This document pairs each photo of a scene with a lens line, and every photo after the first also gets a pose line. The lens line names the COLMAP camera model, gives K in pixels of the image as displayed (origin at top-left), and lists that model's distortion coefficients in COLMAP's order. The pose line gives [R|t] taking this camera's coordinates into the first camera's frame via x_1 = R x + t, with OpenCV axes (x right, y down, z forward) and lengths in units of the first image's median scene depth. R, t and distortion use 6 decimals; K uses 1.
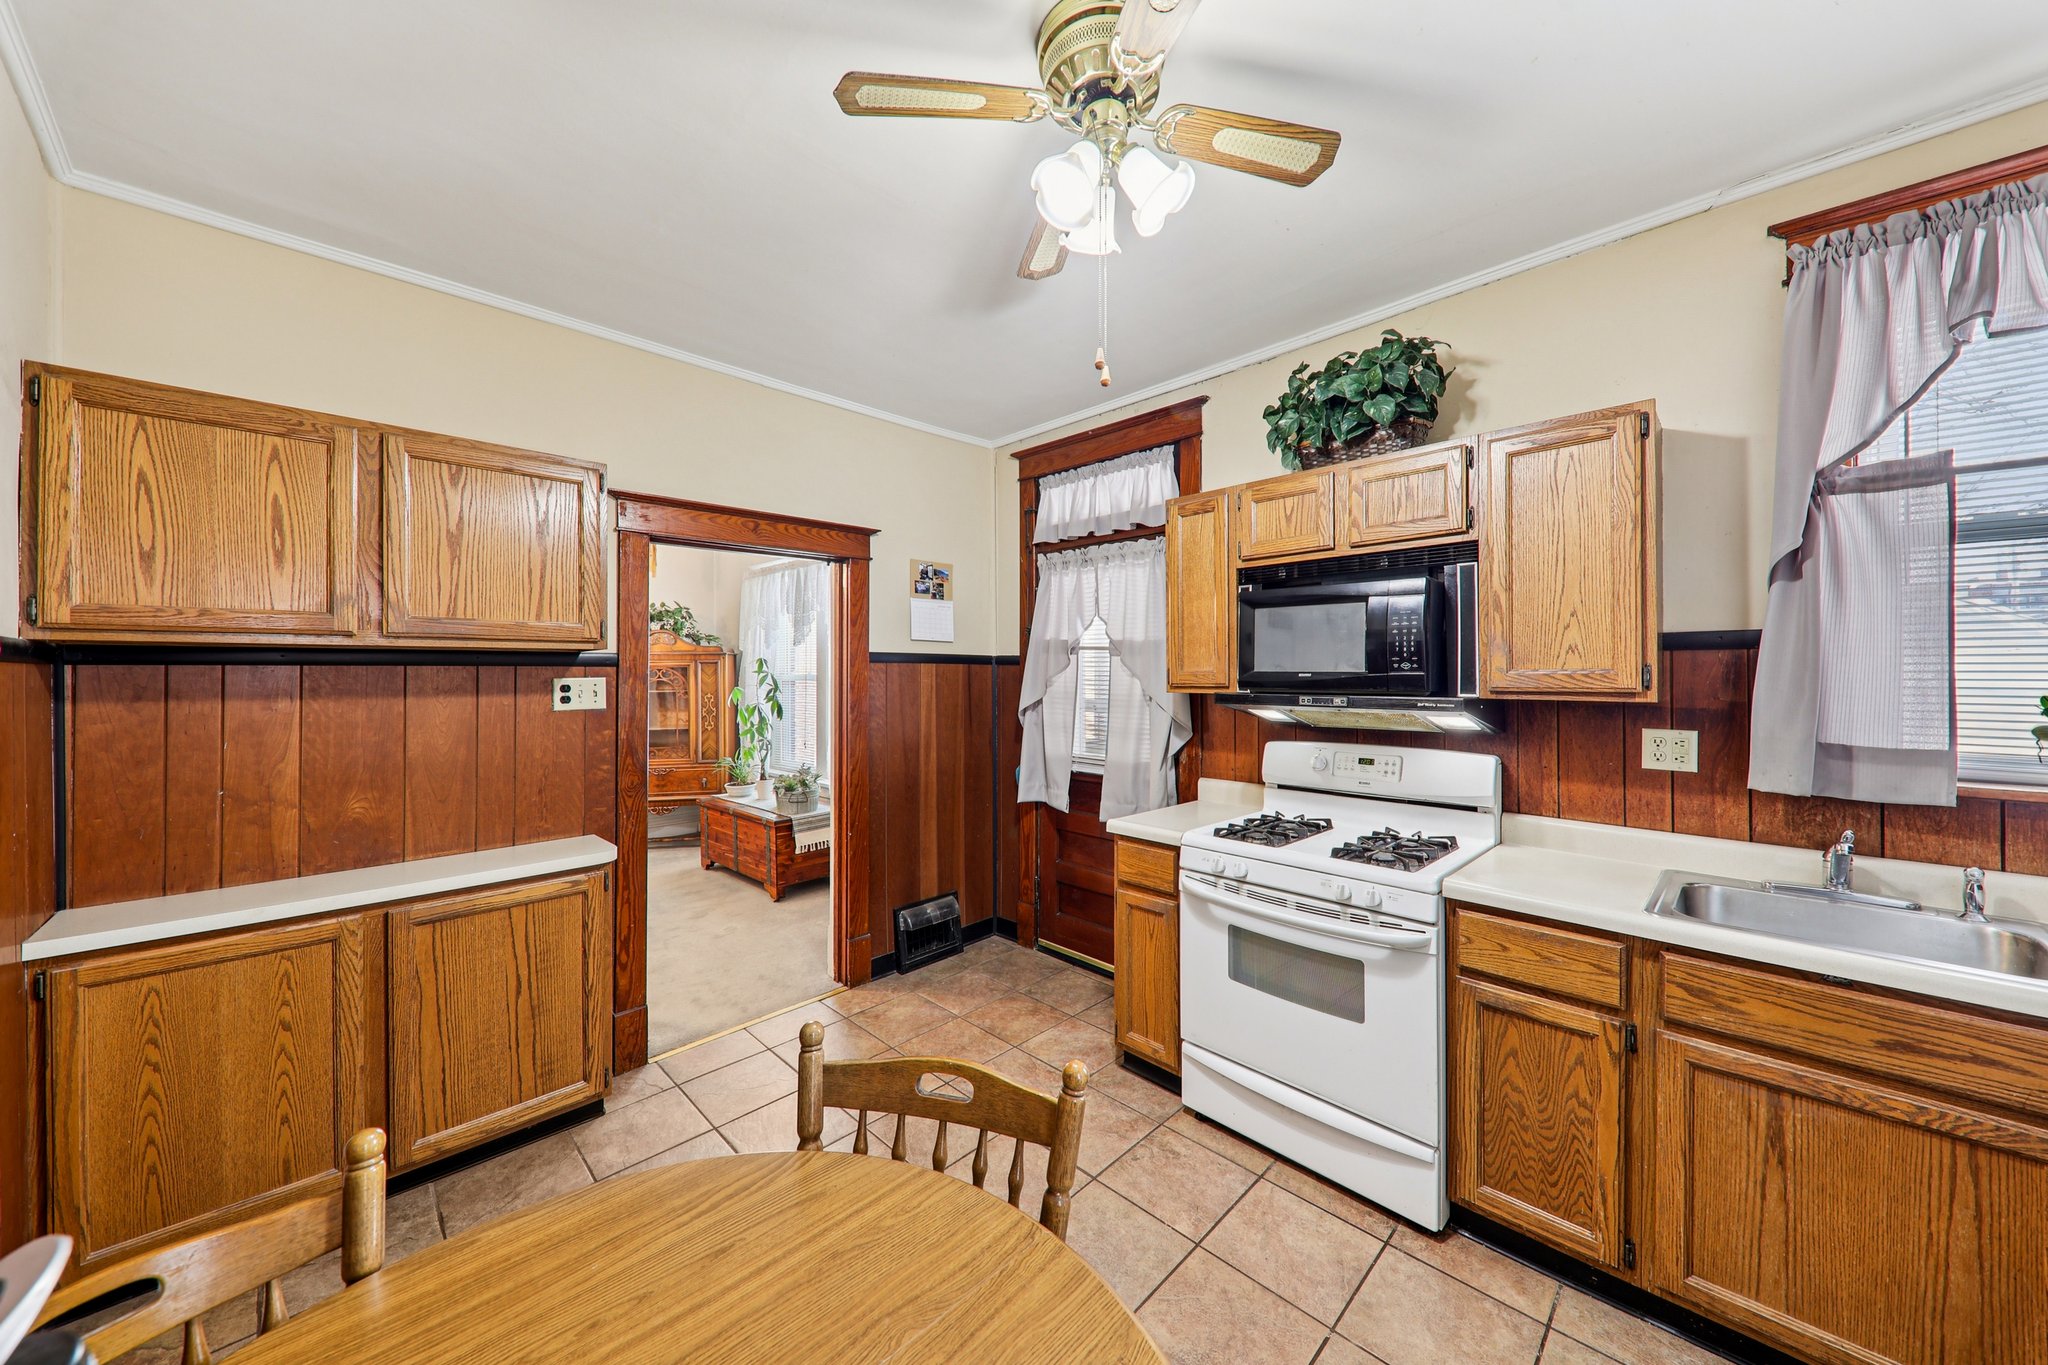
lens RADIAL K [[703.9, 0, 1024.9], [0, 703.9, 674.0], [0, 0, 1]] dist [0.000802, 0.000013]
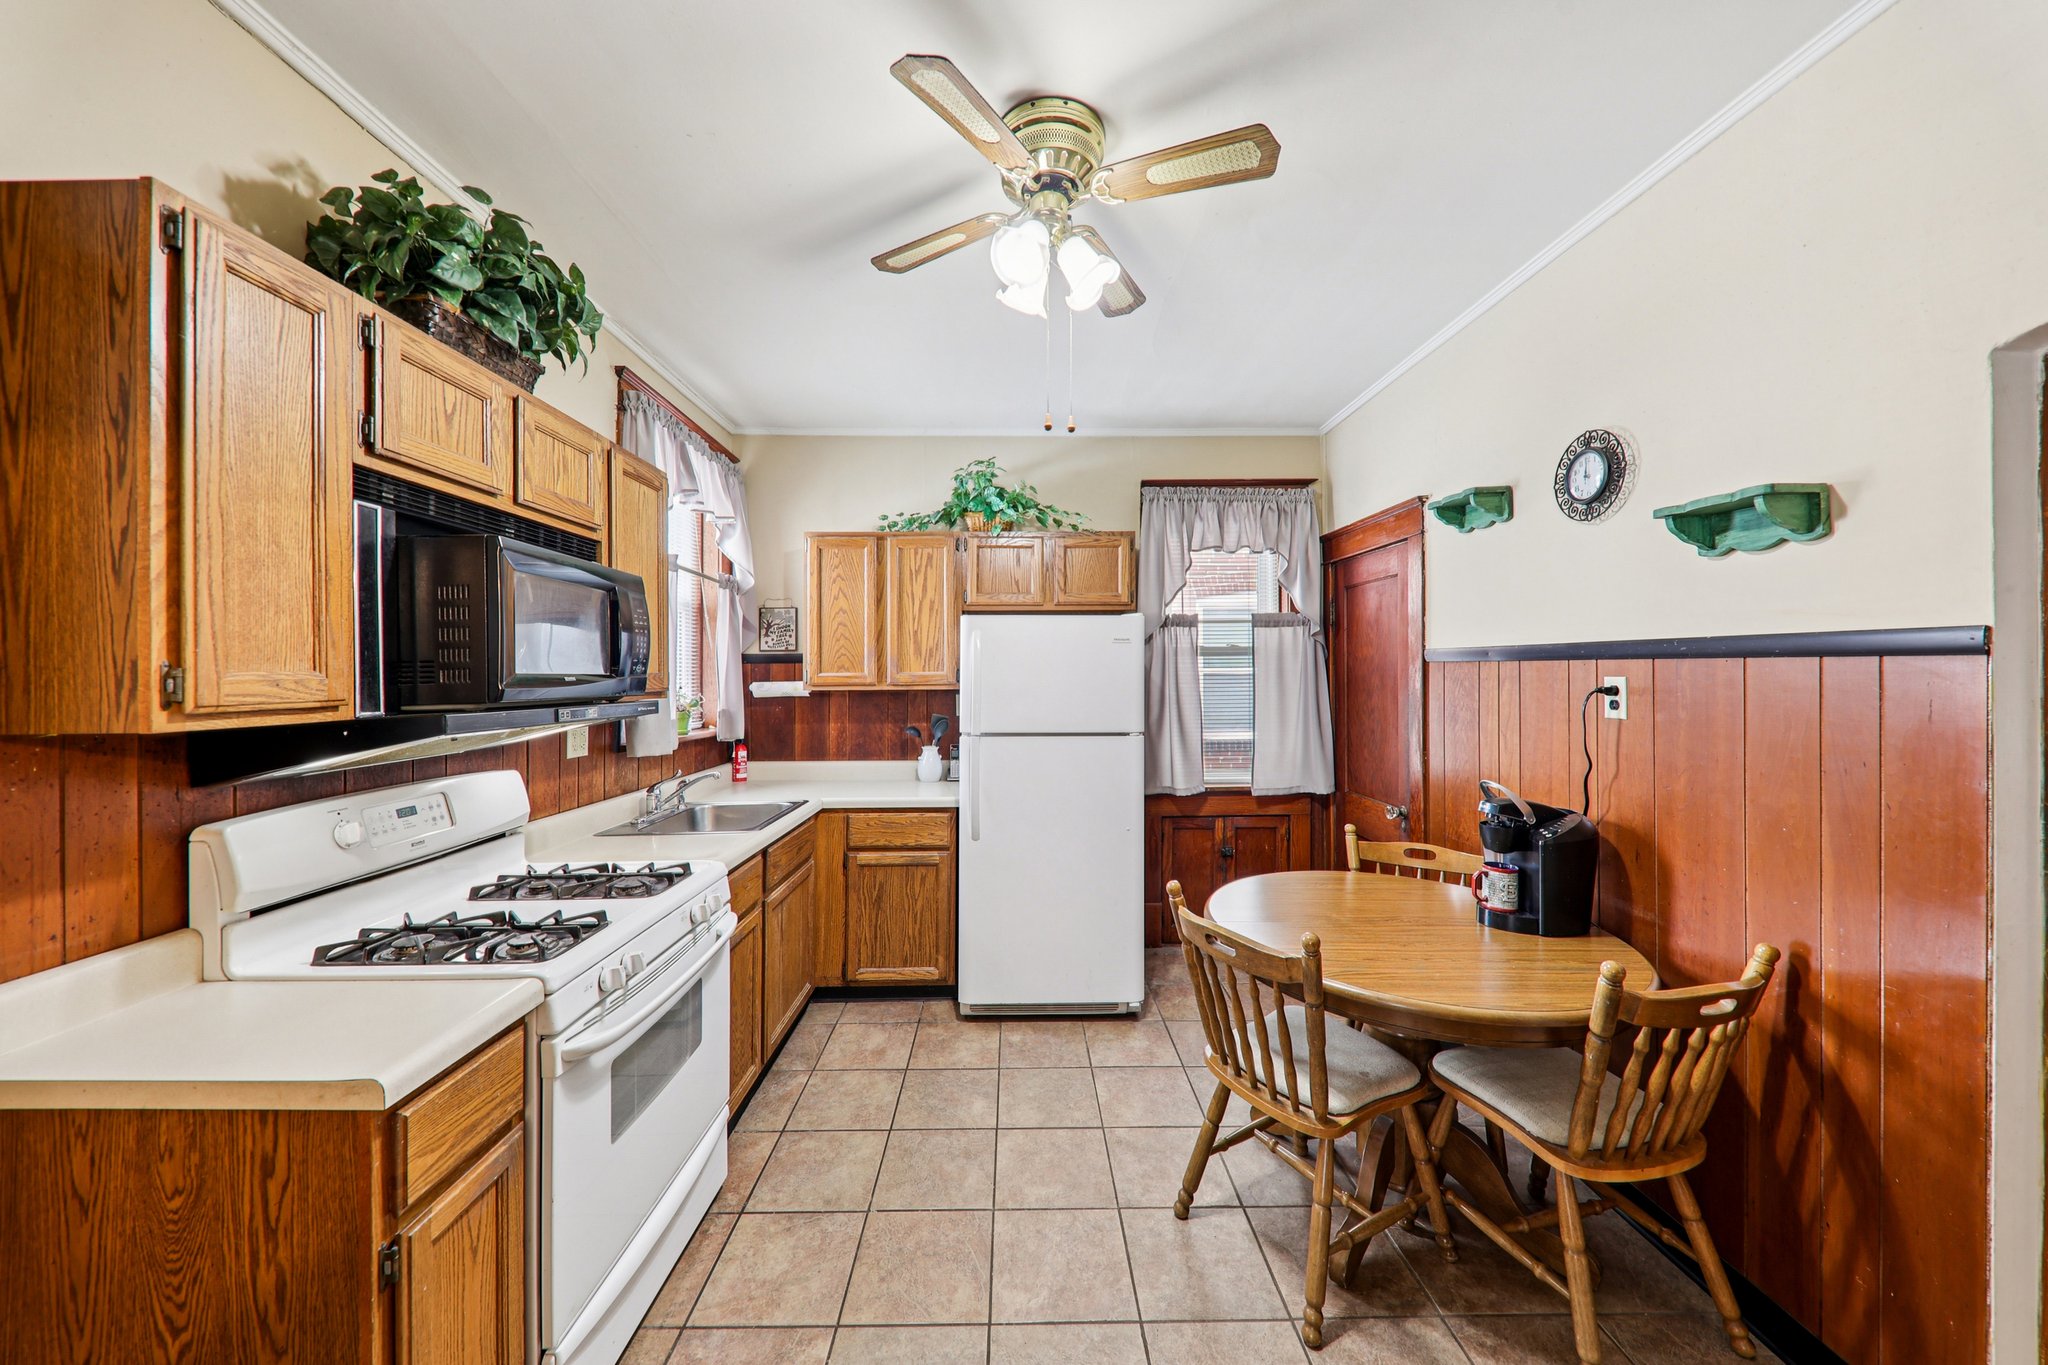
lens RADIAL K [[703.9, 0, 1024.9], [0, 703.9, 674.0], [0, 0, 1]] dist [0.000802, 0.000013]
pose [[-0.715555, 0.008006, 0.698511, -0.386120], [0.008160, 0.999962, -0.003102, 0.002328], [-0.698509, 0.003481, -0.715593, 1.066664]]
